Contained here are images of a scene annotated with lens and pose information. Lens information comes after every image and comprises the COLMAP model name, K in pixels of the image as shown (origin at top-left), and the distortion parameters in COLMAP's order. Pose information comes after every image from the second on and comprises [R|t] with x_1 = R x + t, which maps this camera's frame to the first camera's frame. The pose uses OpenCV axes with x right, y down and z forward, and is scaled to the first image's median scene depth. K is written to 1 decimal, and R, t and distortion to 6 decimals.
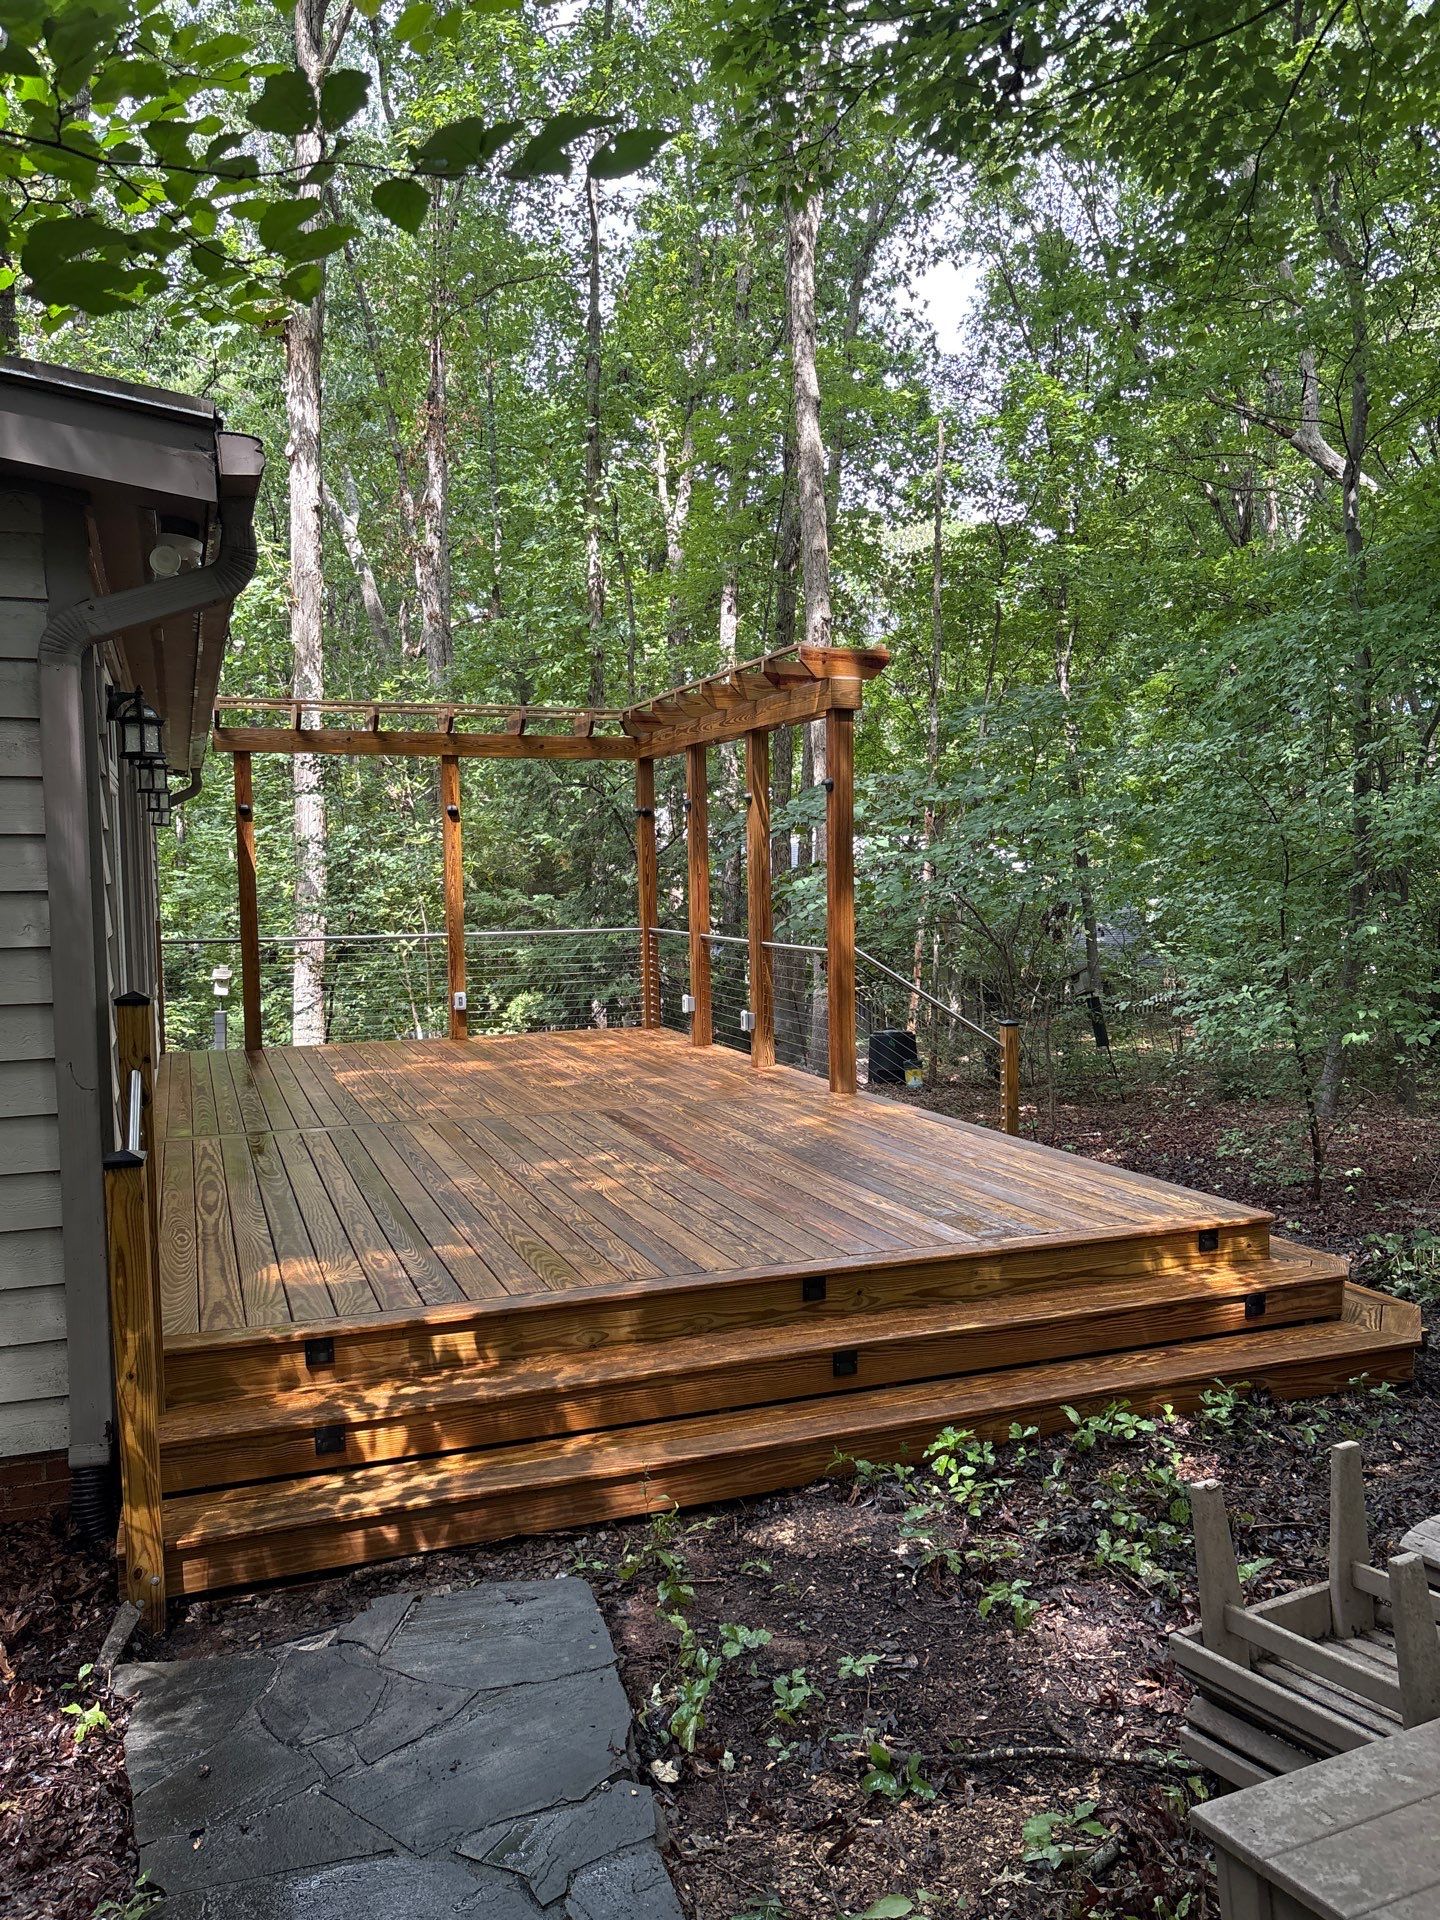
lens RADIAL K [[1464.5, 0, 717.5], [0, 1464.5, 974.9], [0, 0, 1]] dist [0.026623, -0.026920]
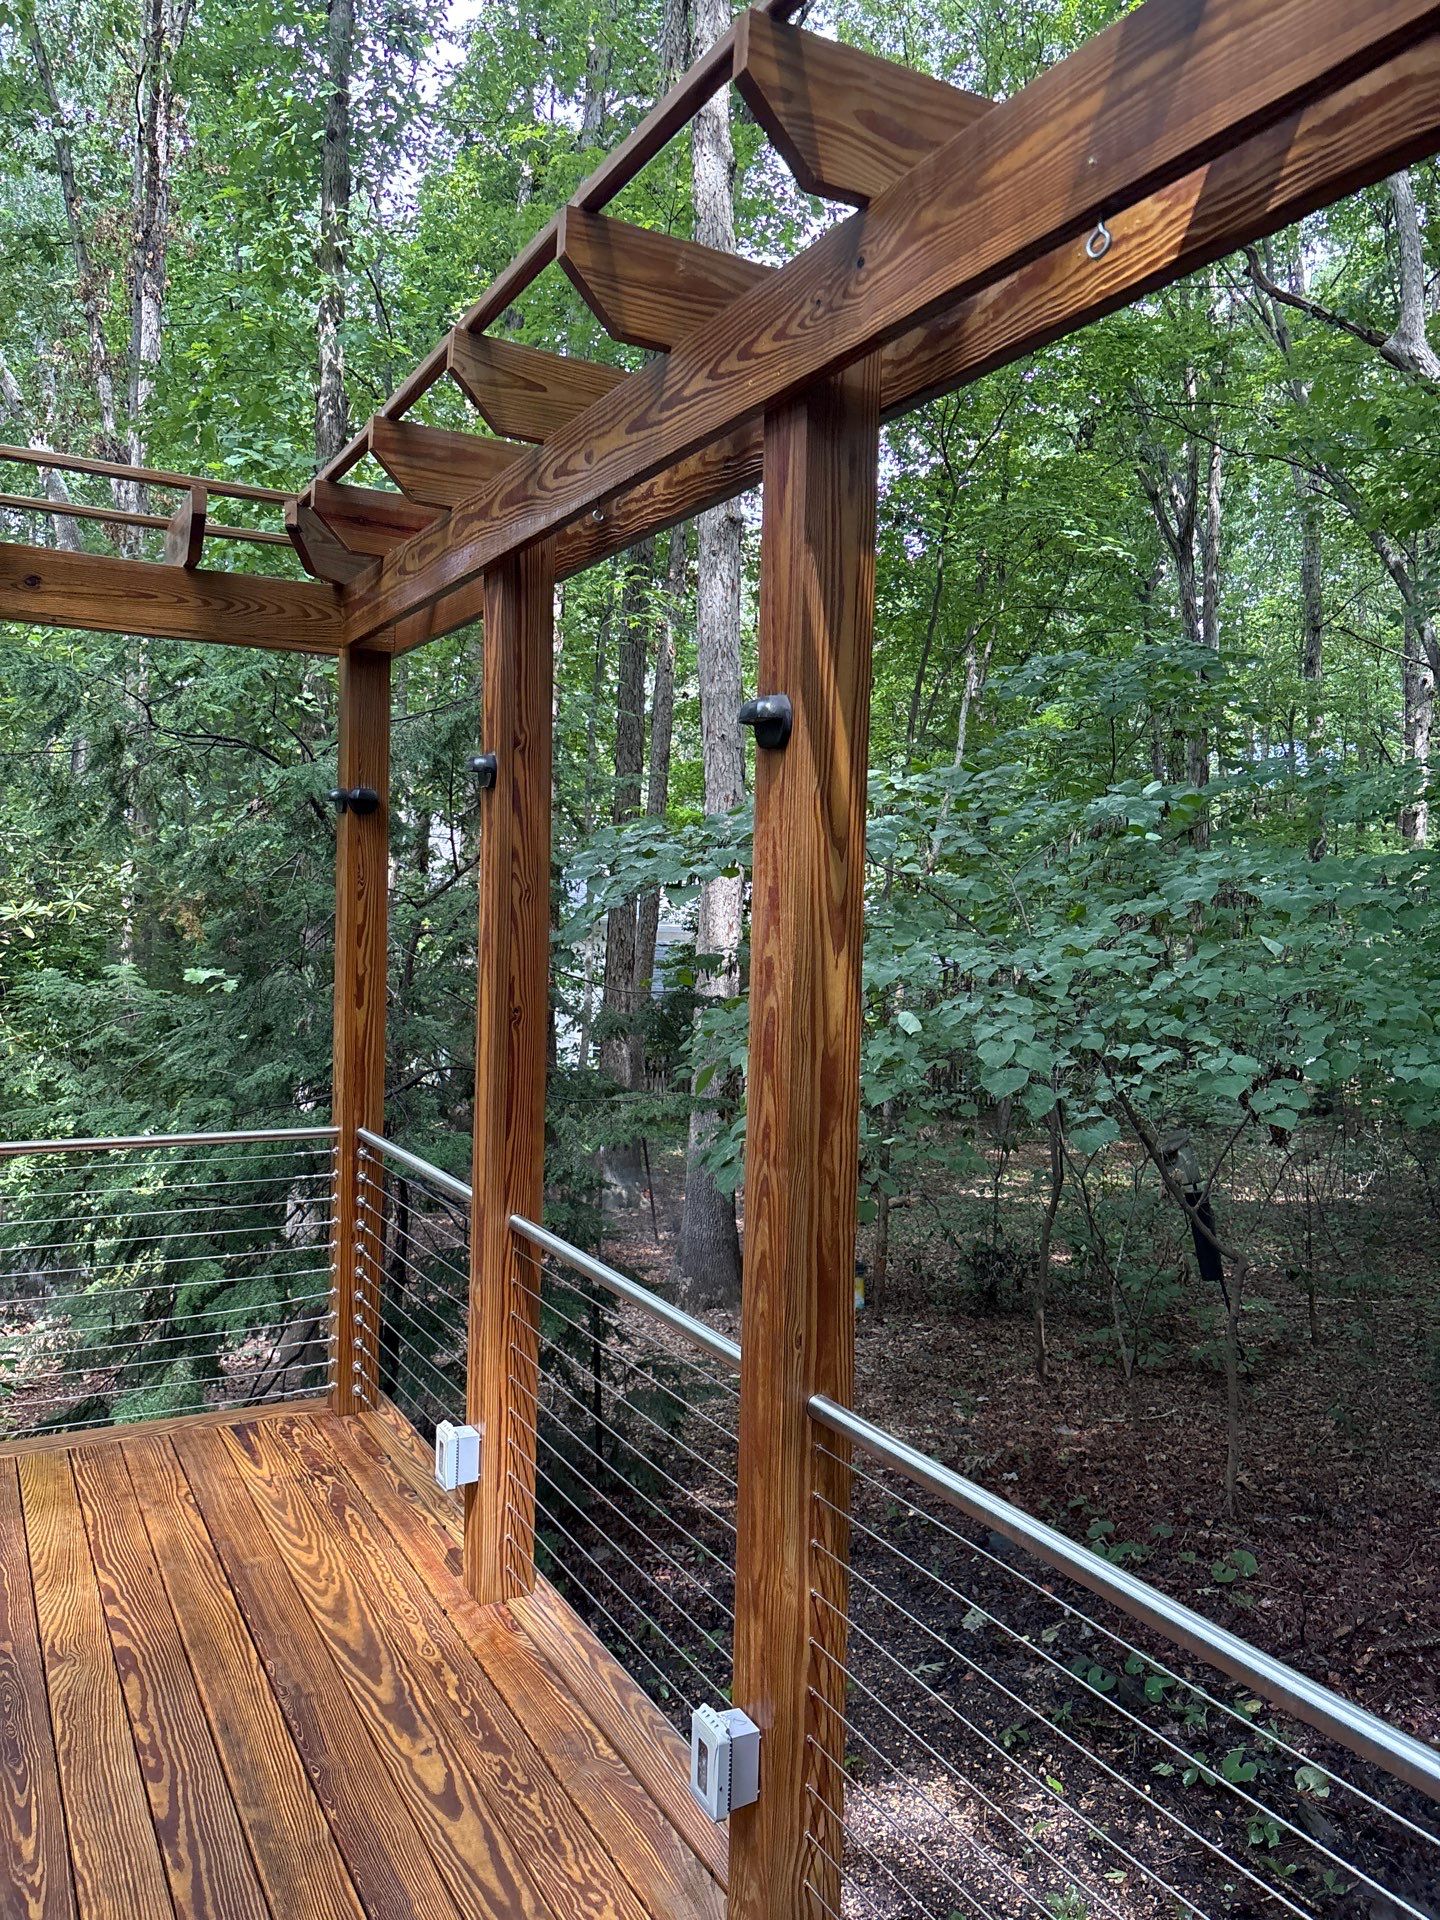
lens RADIAL K [[1464.5, 0, 717.5], [0, 1464.5, 974.9], [0, 0, 1]] dist [0.026623, -0.026920]
pose [[0.989705, 0.038807, 0.137760, -0.008558], [-0.035064, 0.998950, -0.029492, -0.047278], [-0.138760, 0.024358, 0.990026, 0.482649]]
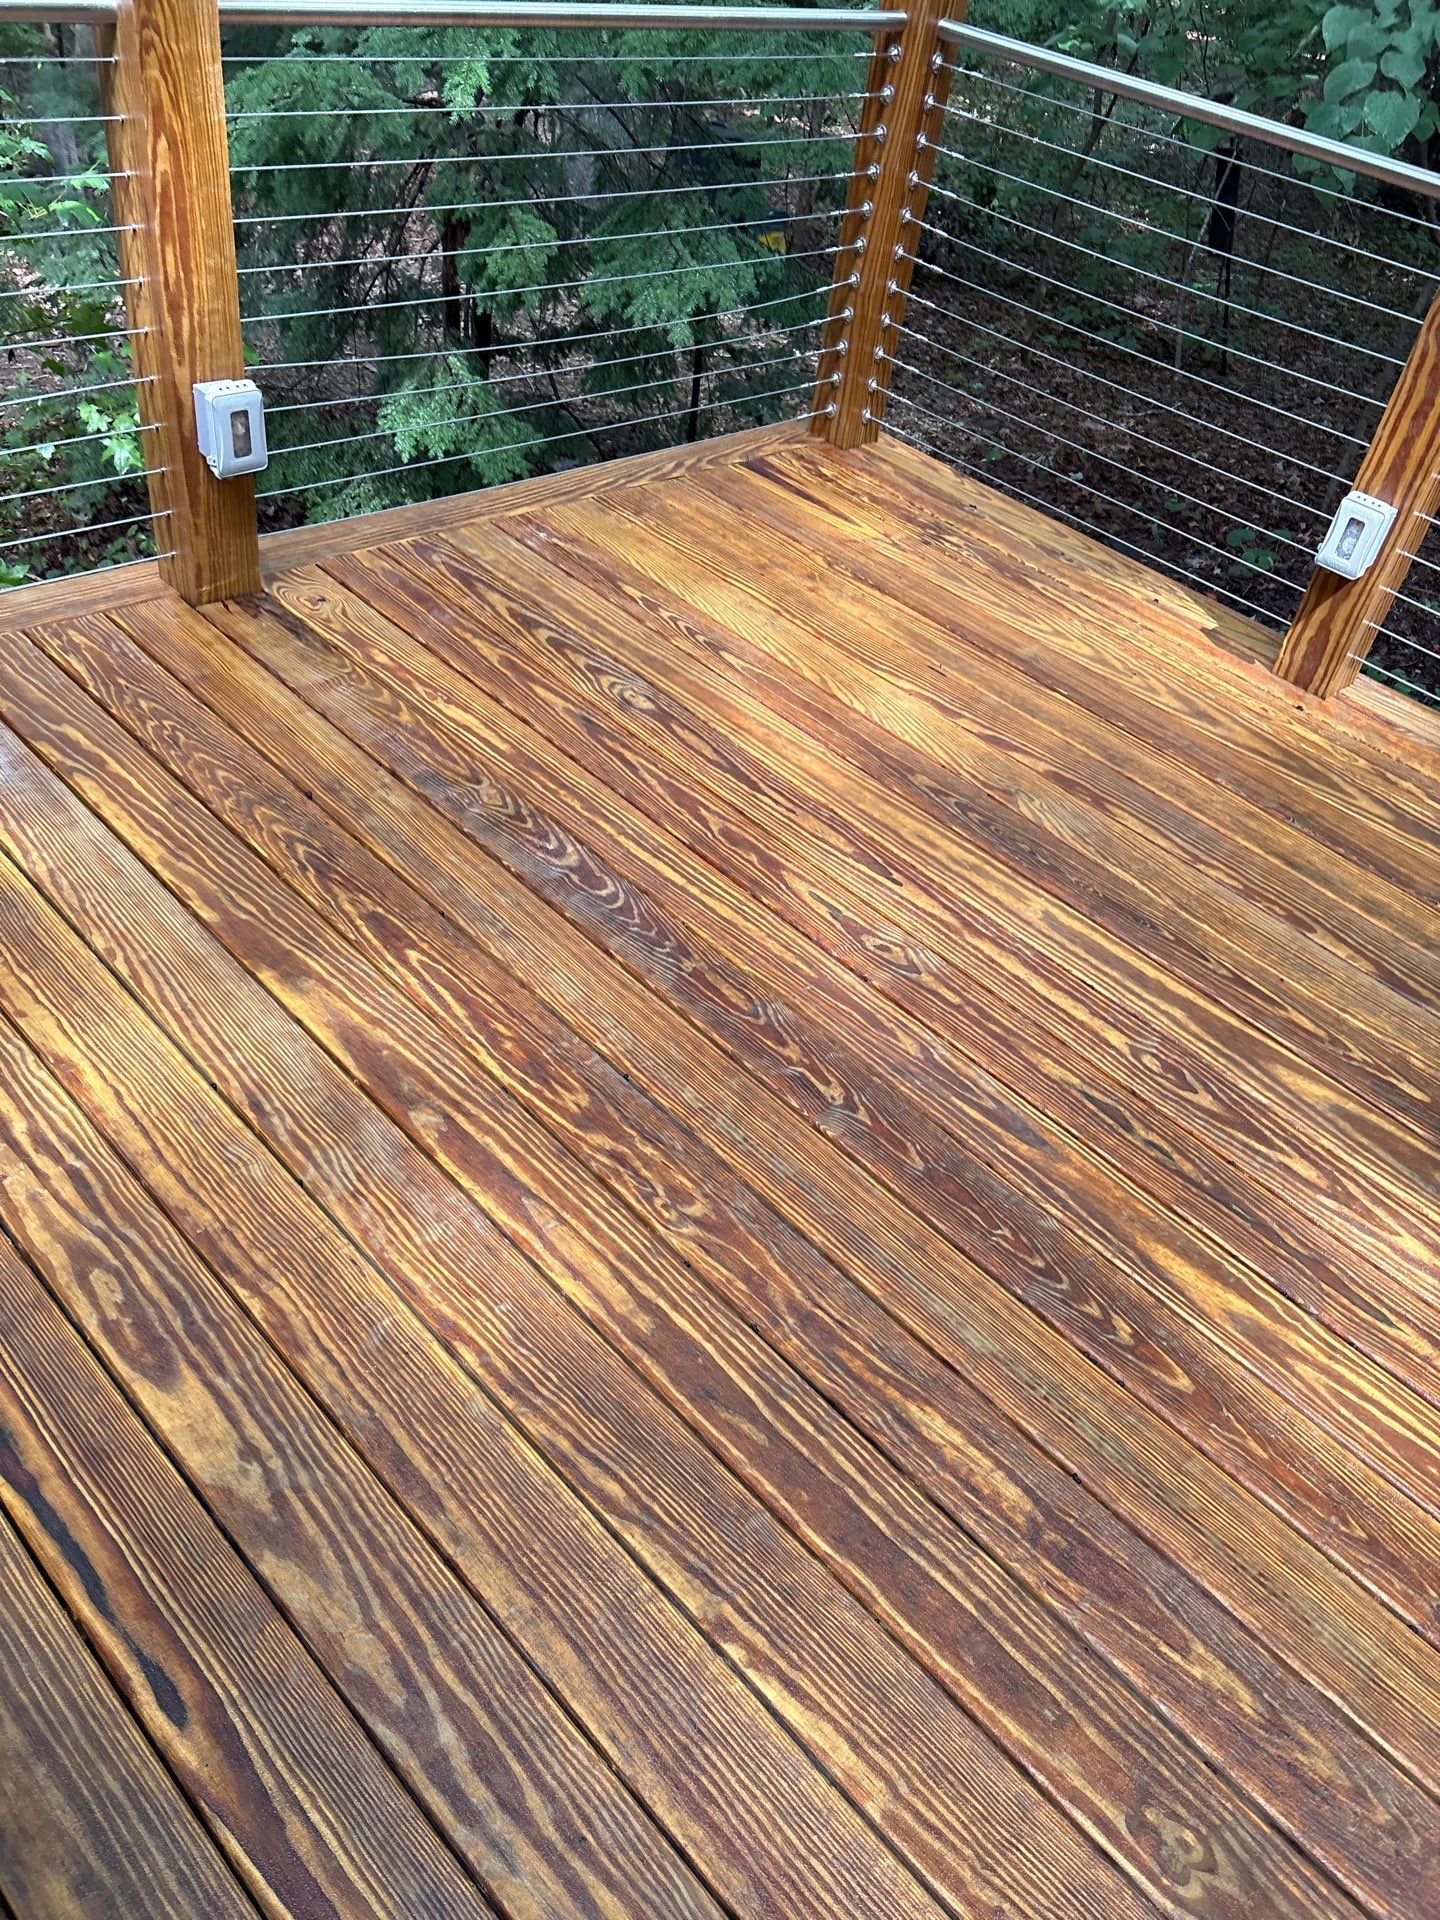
lens RADIAL K [[1464.5, 0, 717.5], [0, 1464.5, 974.9], [0, 0, 1]] dist [0.026623, -0.026920]
pose [[0.900848, -0.147563, 0.408288, -0.141989], [-0.130882, 0.804392, 0.579503, -0.032932], [-0.413937, -0.575481, 0.705321, 0.568835]]
